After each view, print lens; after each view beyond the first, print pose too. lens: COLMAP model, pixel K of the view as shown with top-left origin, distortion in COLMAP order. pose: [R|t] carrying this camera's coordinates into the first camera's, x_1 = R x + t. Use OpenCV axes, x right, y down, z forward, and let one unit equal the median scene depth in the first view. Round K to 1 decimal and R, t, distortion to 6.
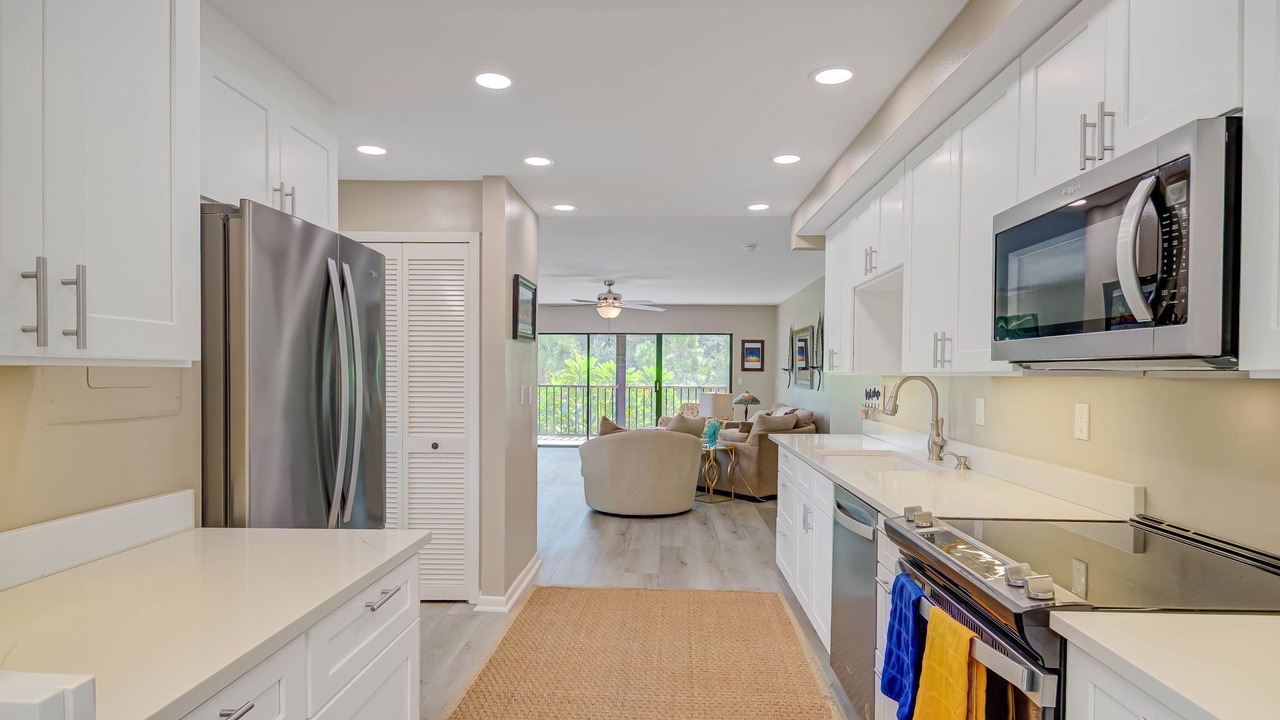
lens RADIAL K [[703.8, 0, 636.4], [0, 703.8, 369.1], [0, 0, 1]] dist [0.005683, -0.003305]
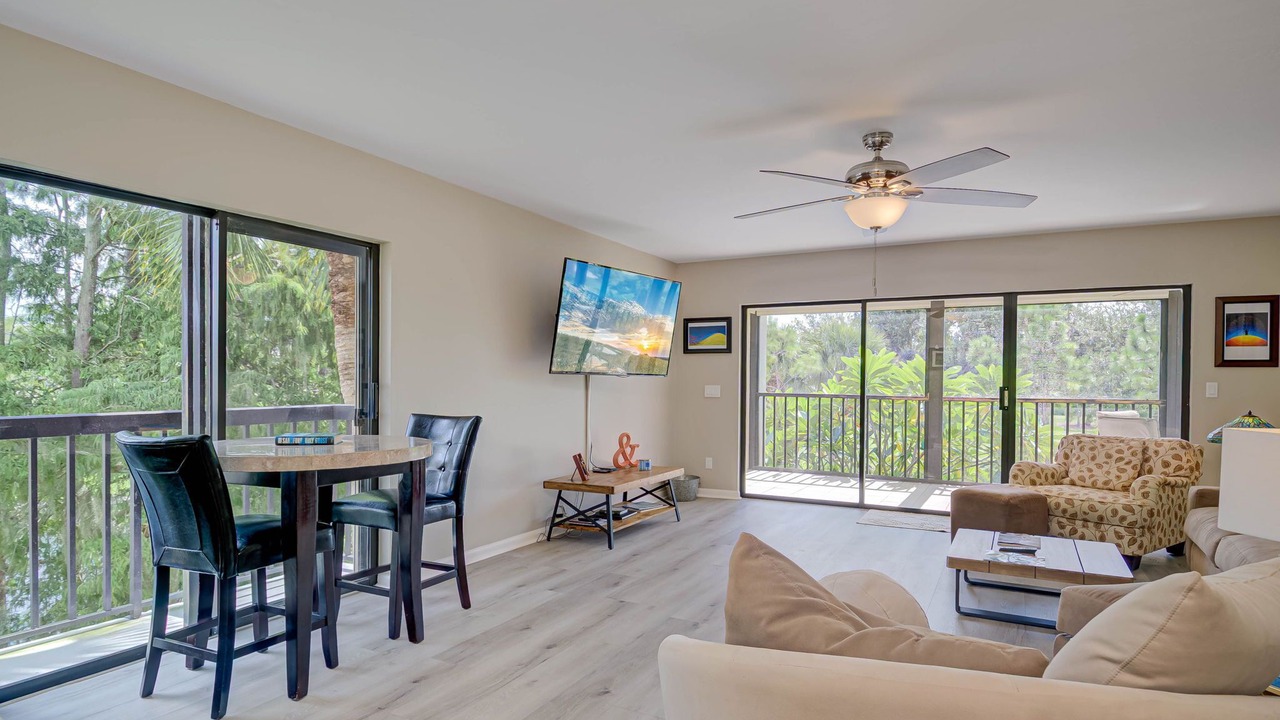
lens RADIAL K [[703.8, 0, 648.1], [0, 703.8, 384.6], [0, 0, 1]] dist [0.005683, -0.003305]
pose [[0.908150, 0.002880, -0.418635, 0.008902], [0.000574, 0.999967, 0.008124, 0.010322], [0.418644, -0.007618, 0.908118, 0.439267]]
